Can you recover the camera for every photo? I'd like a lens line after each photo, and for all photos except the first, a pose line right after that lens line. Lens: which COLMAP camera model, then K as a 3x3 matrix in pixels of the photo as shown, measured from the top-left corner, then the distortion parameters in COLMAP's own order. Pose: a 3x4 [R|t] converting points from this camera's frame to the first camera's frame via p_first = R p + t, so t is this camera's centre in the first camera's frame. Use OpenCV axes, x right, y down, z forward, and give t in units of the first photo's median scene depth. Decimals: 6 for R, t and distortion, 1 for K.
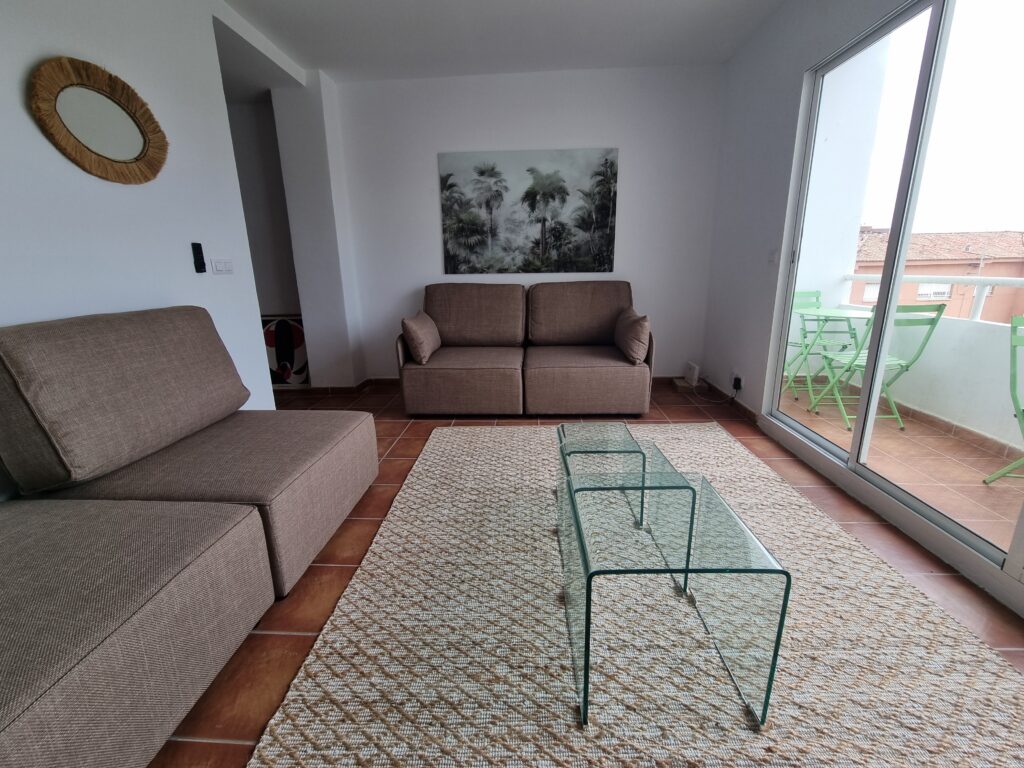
lens RADIAL K [[417.3, 0, 511.1], [0, 417.3, 373.4], [0, 0, 1]] dist [-0.003227, -0.000930]
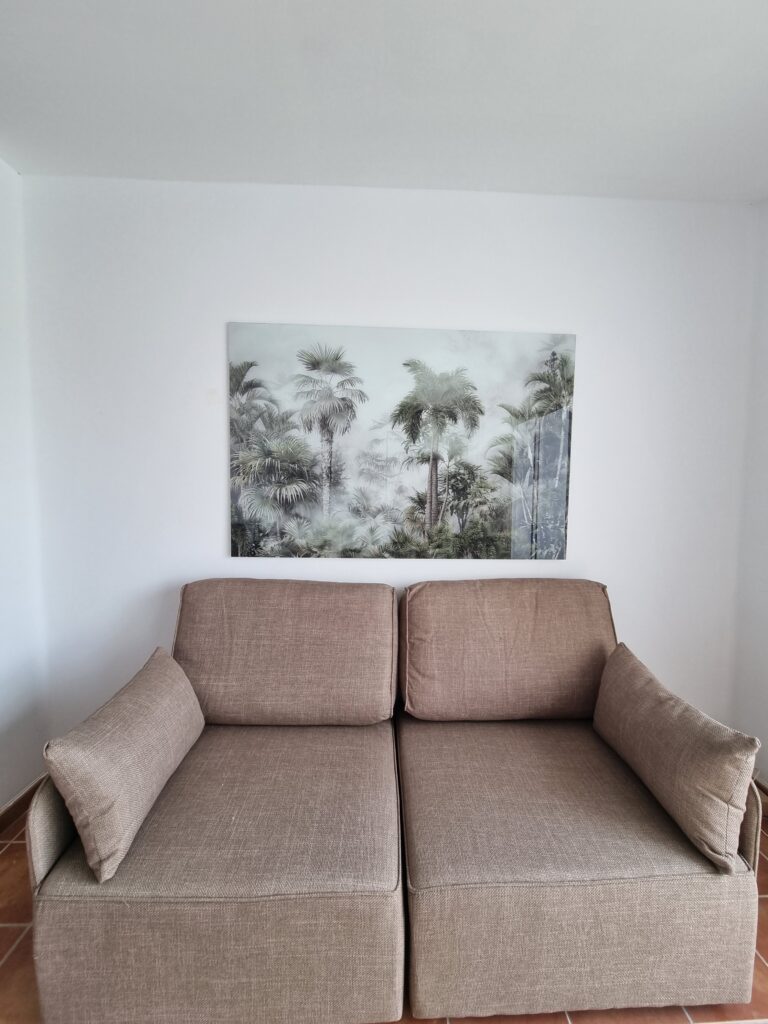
lens RADIAL K [[417.3, 0, 385.3], [0, 417.3, 519.6], [0, 0, 1]] dist [-0.003227, -0.000930]
pose [[0.996303, 0.025804, 0.081941, -0.021057], [-0.012303, 0.986849, -0.161178, -0.212547], [-0.085023, 0.159574, 0.983518, 0.520105]]
